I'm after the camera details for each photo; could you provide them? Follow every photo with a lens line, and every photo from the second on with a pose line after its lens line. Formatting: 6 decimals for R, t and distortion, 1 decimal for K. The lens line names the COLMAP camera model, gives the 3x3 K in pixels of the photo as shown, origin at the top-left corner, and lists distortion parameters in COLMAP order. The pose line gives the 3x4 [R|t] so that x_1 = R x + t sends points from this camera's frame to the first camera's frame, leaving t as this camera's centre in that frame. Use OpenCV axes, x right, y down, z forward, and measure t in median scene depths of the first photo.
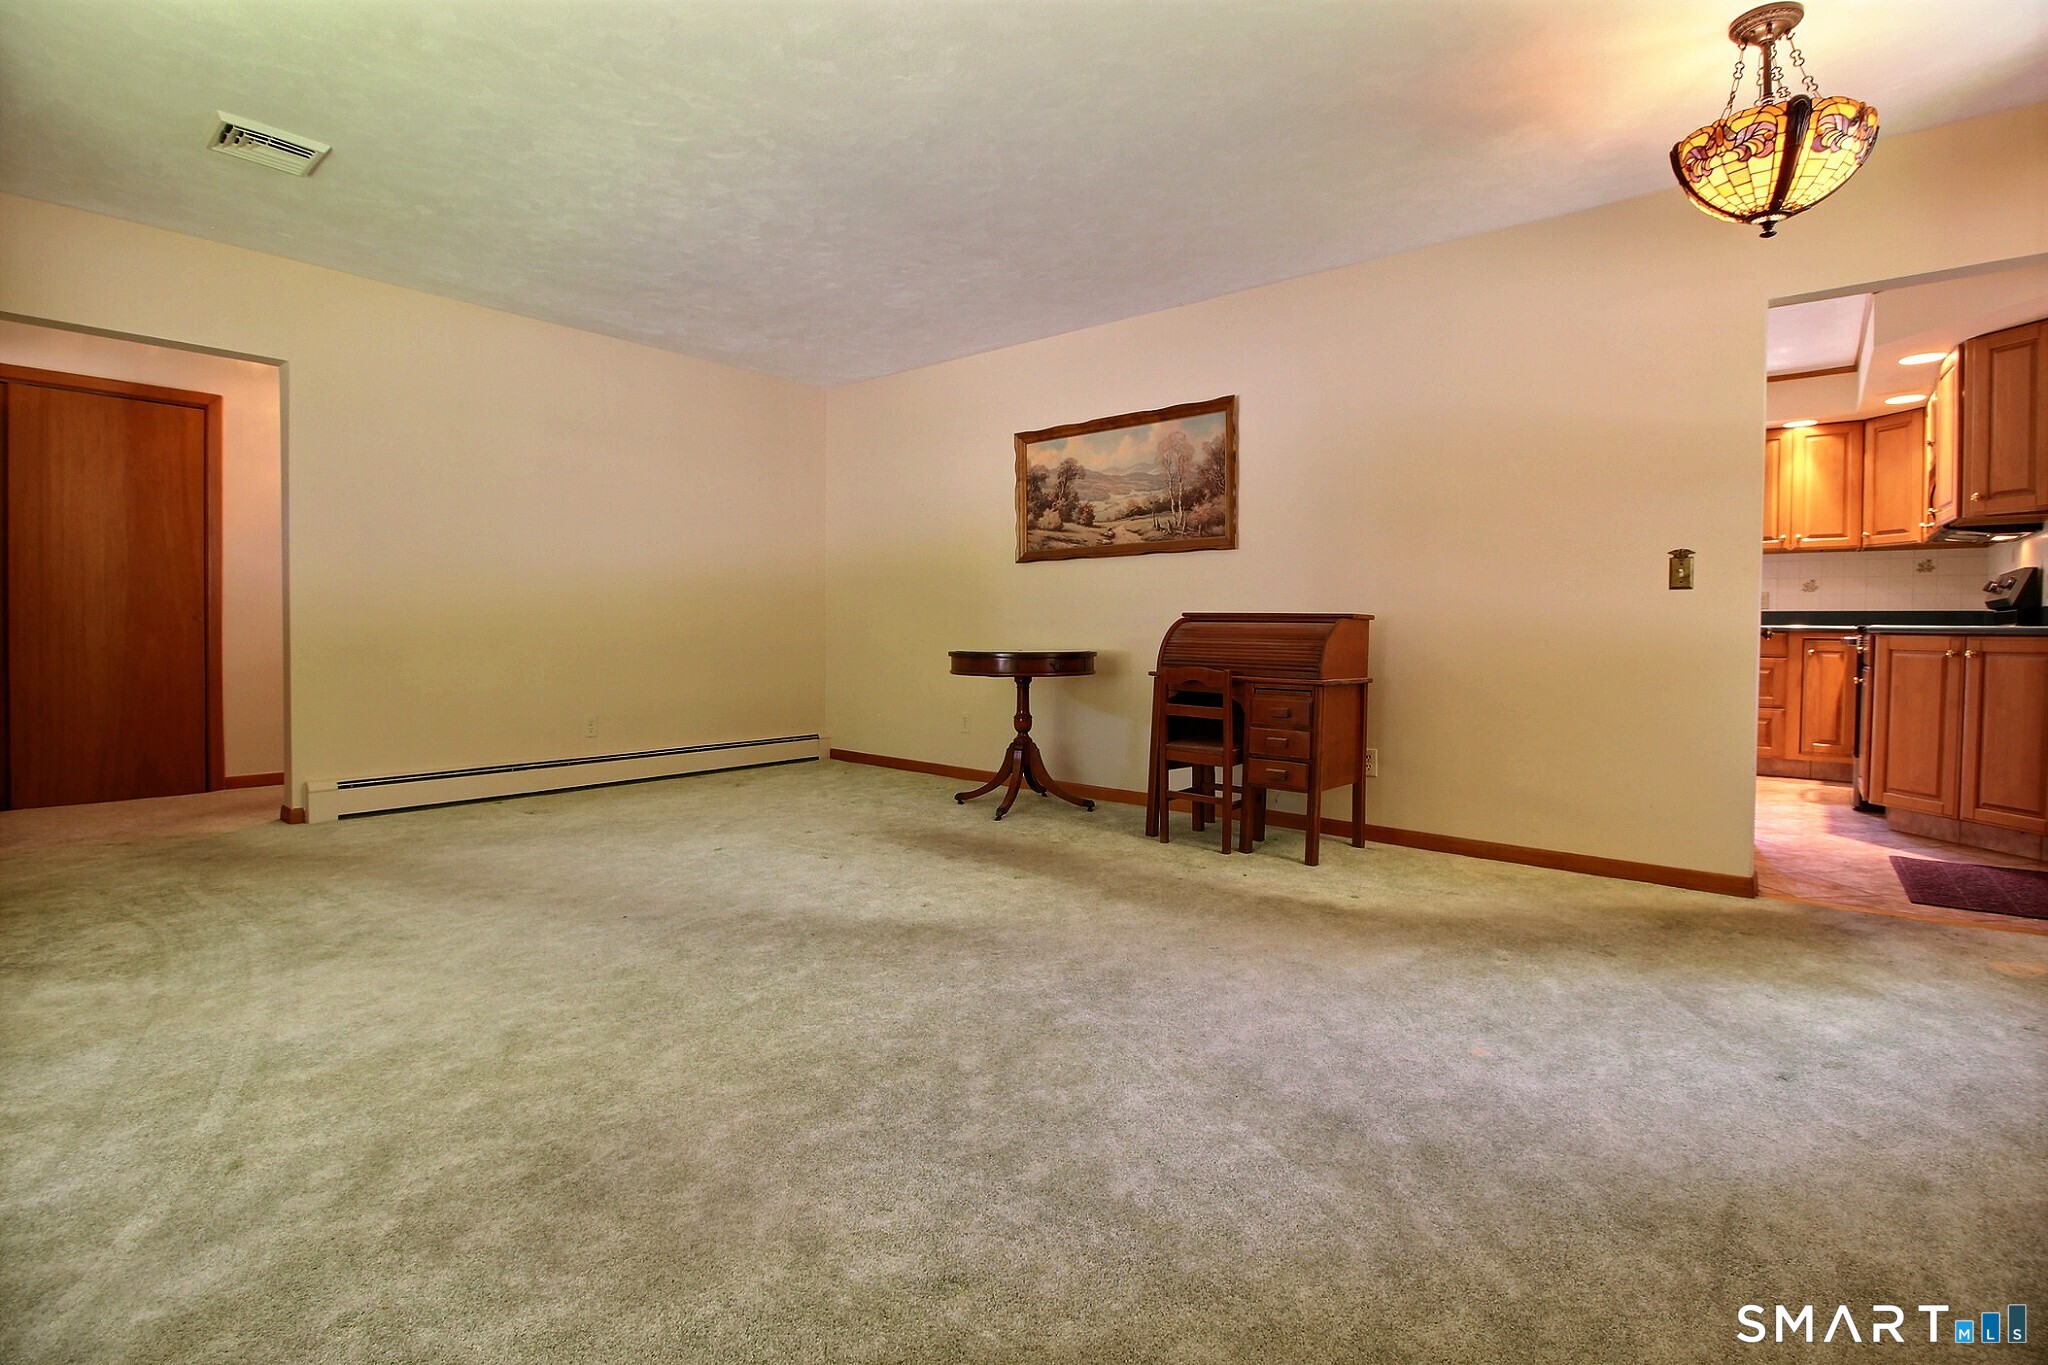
lens RADIAL K [[959.0, 0, 1026.5], [0, 959.0, 646.0], [0, 0, 1]] dist [-0.002184, -0.001012]
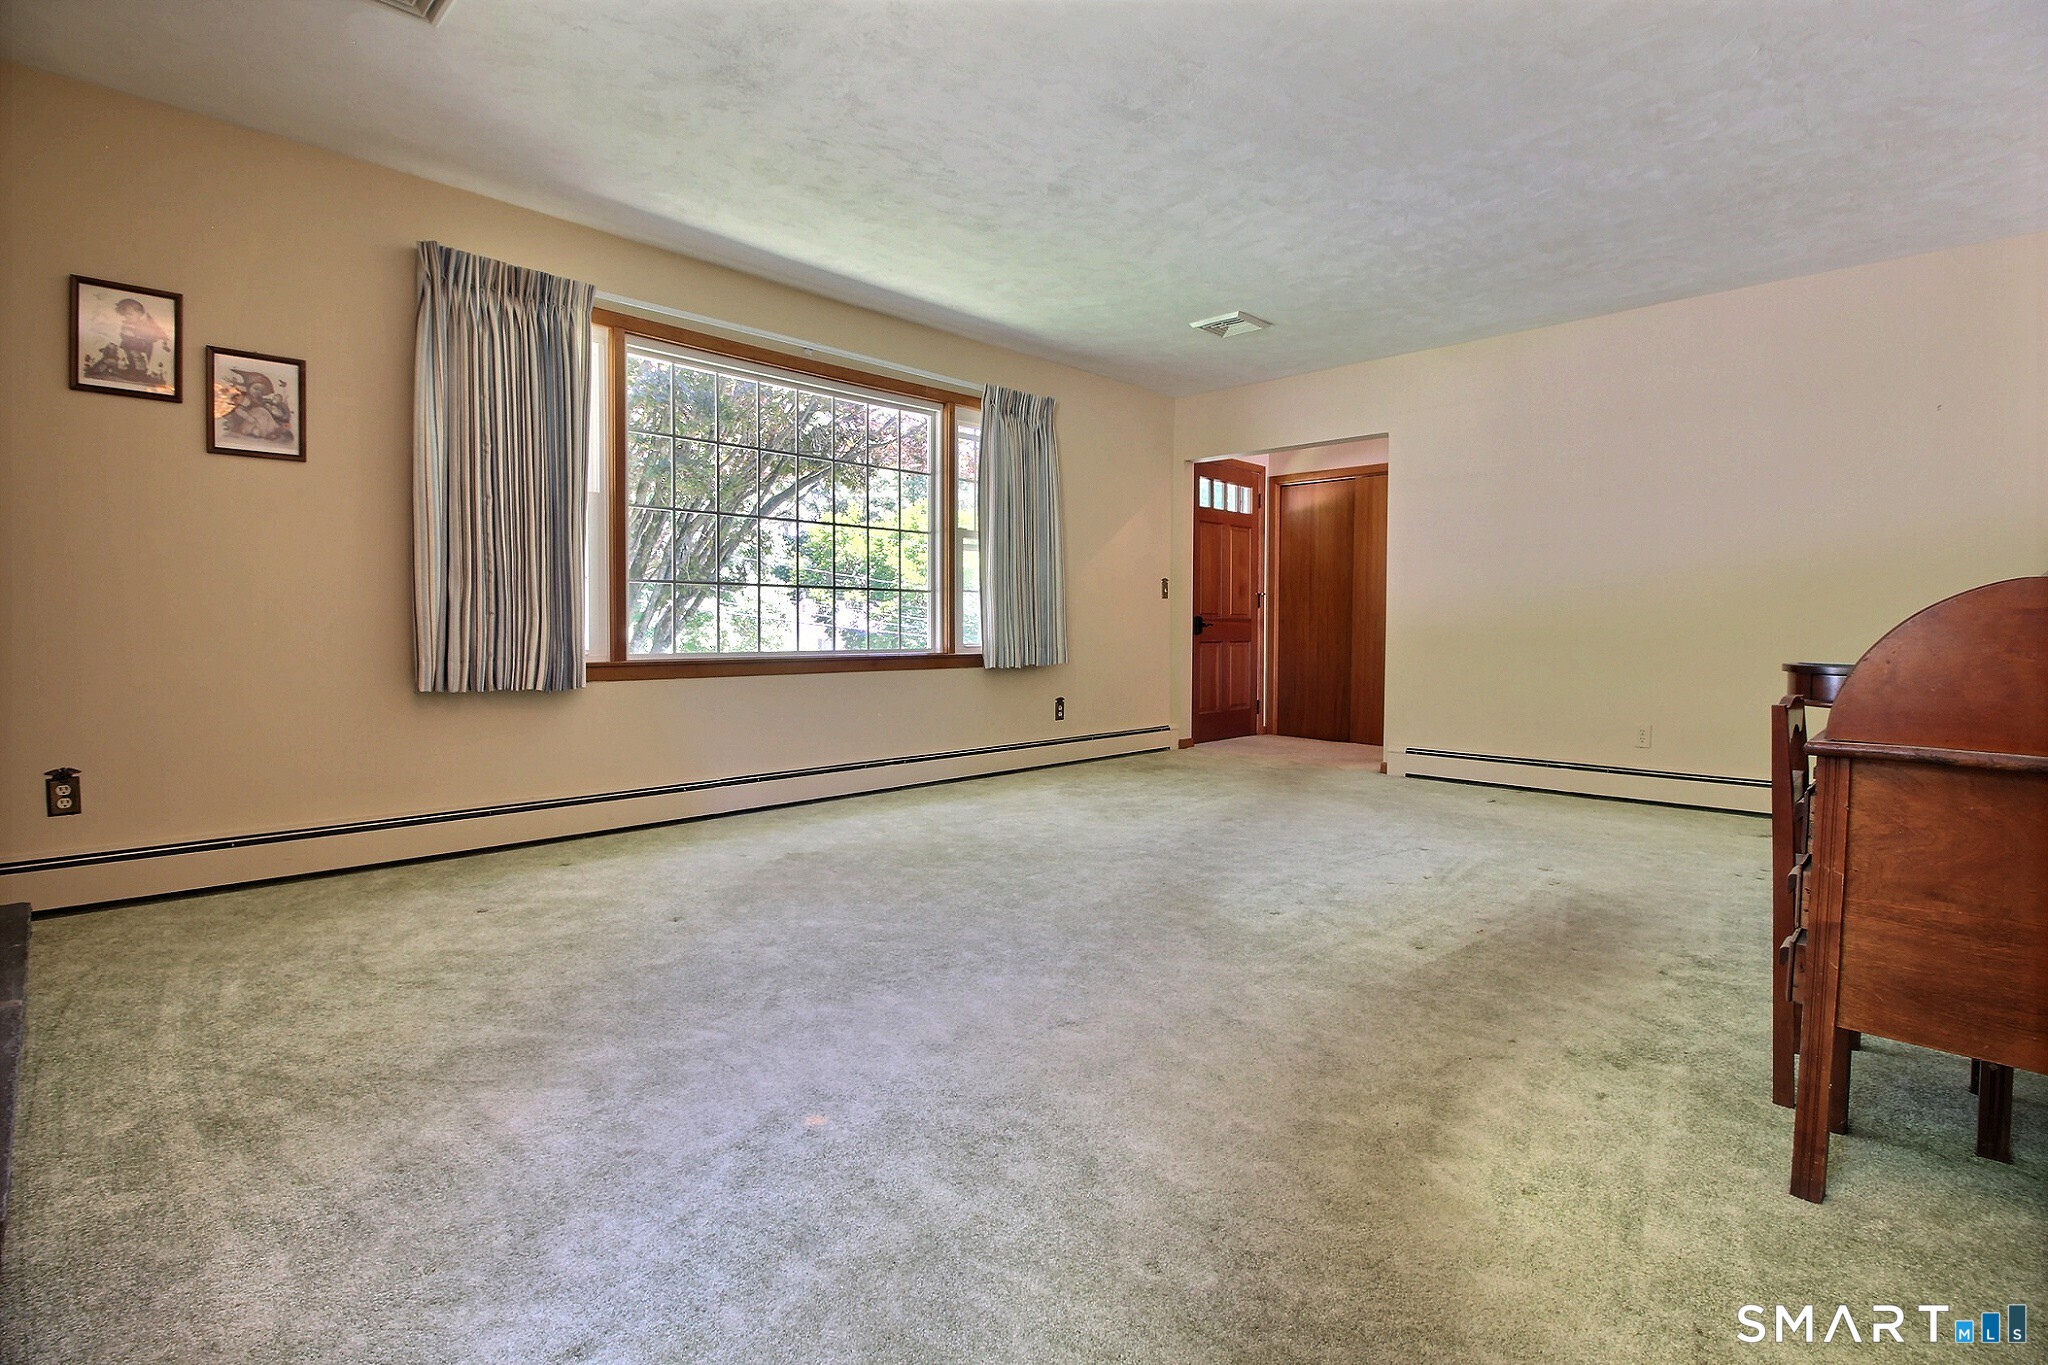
lens RADIAL K [[928.4, 0, 1022.0], [0, 928.4, 666.9], [0, 0, 1]] dist [-0.000356, -0.000197]
pose [[-0.079457, 0.033206, -0.996285, 0.548323], [-0.025071, 0.999062, 0.035298, 0.000128], [0.996523, 0.027783, -0.078550, 0.542641]]
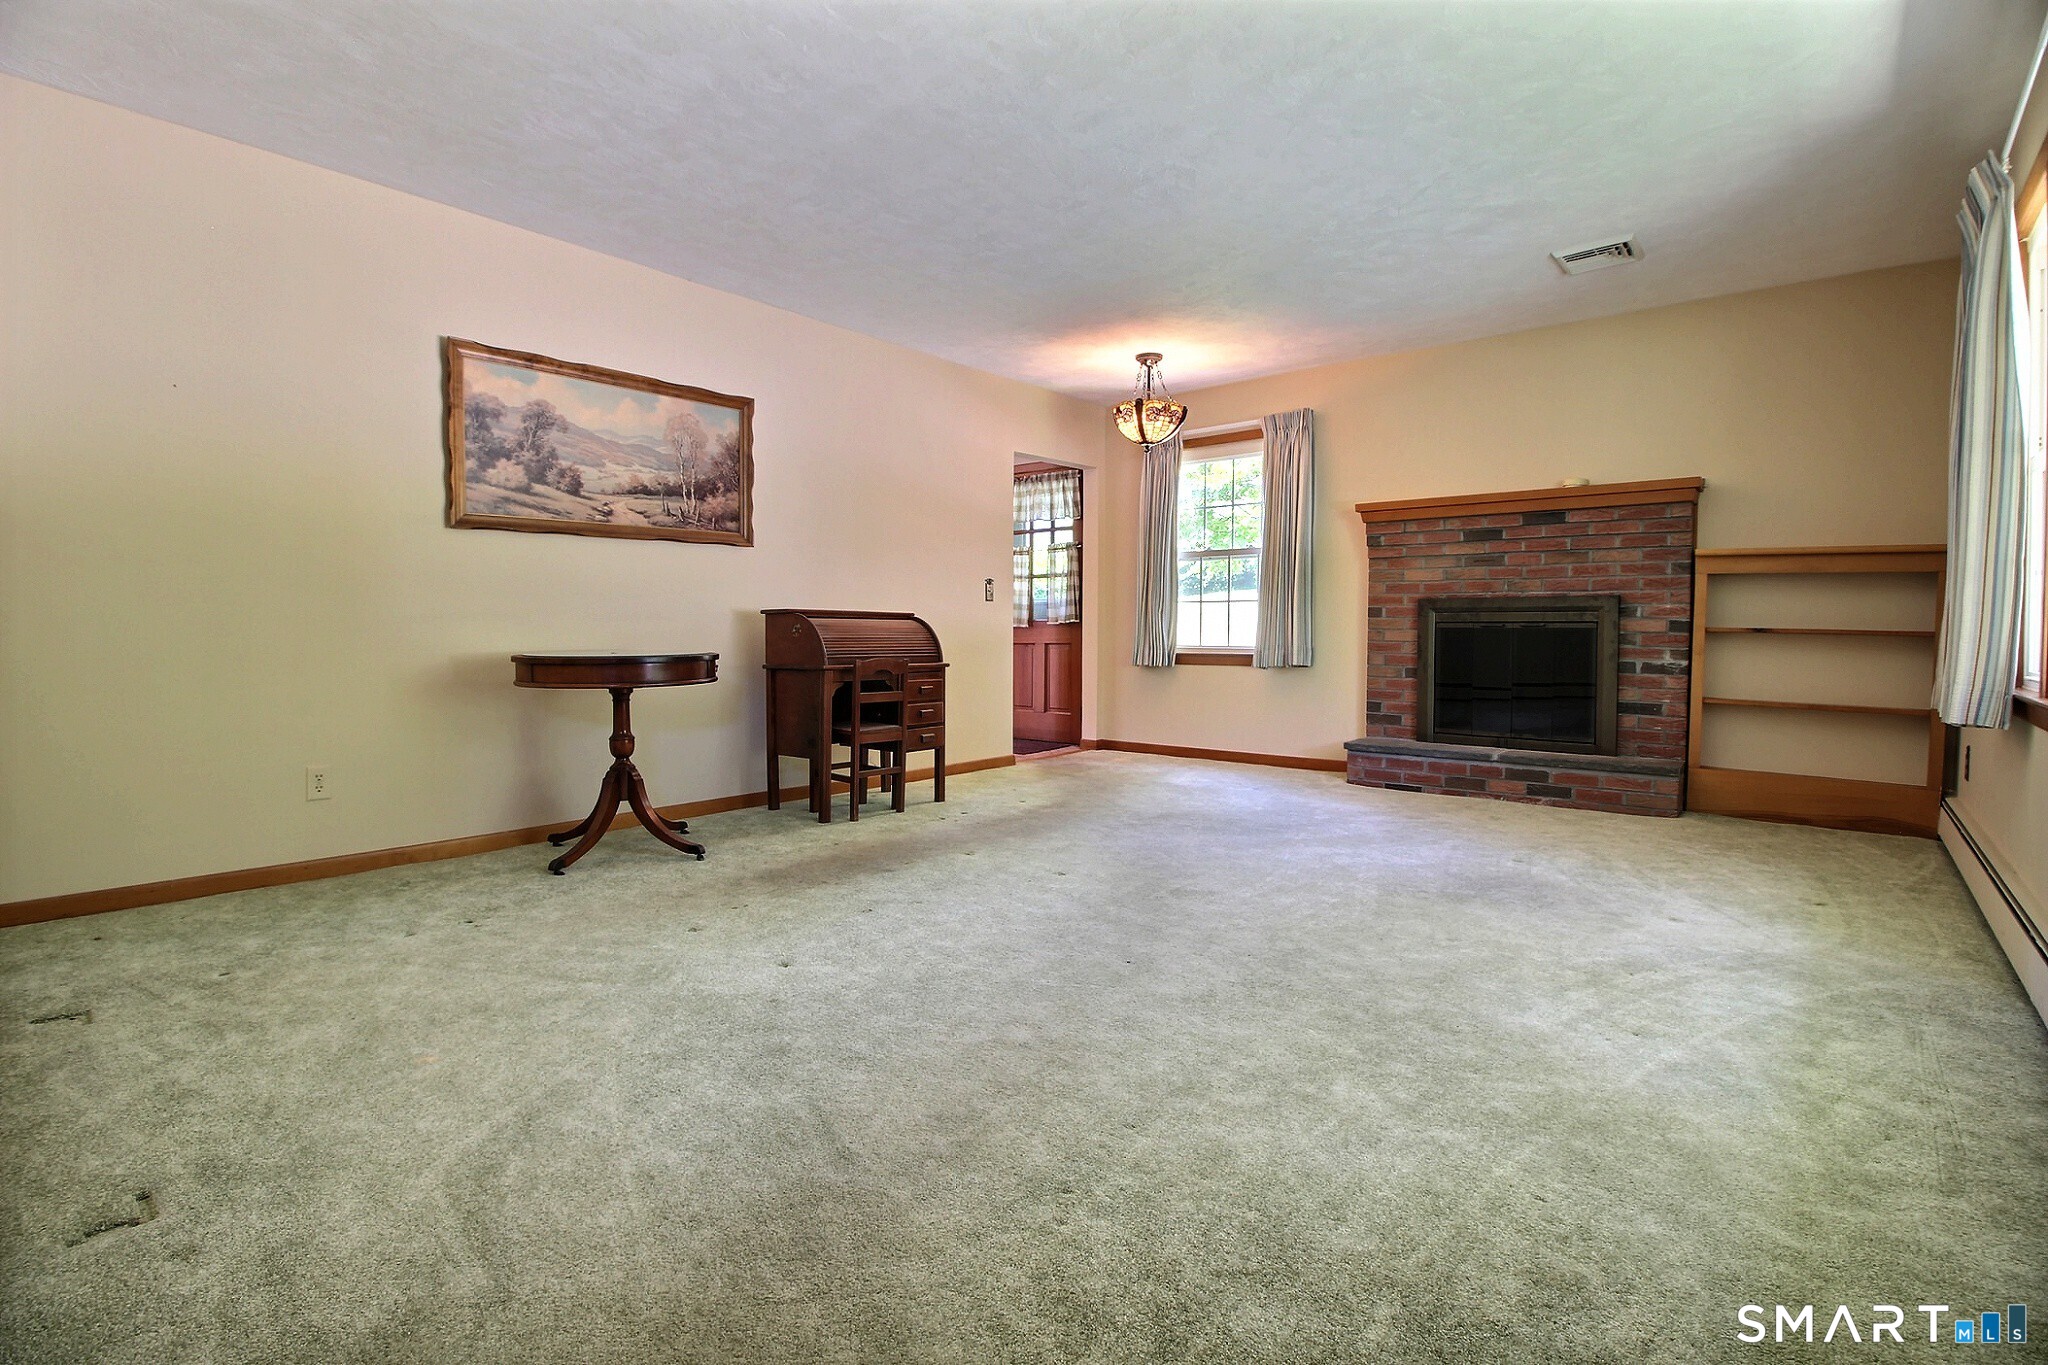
lens RADIAL K [[959.0, 0, 1026.5], [0, 959.0, 646.0], [0, 0, 1]] dist [-0.002184, -0.001012]
pose [[-0.008606, -0.029107, 0.999539, -0.786839], [0.013499, 0.999482, 0.029221, -0.019462], [-0.999872, 0.013744, -0.008209, 0.678502]]
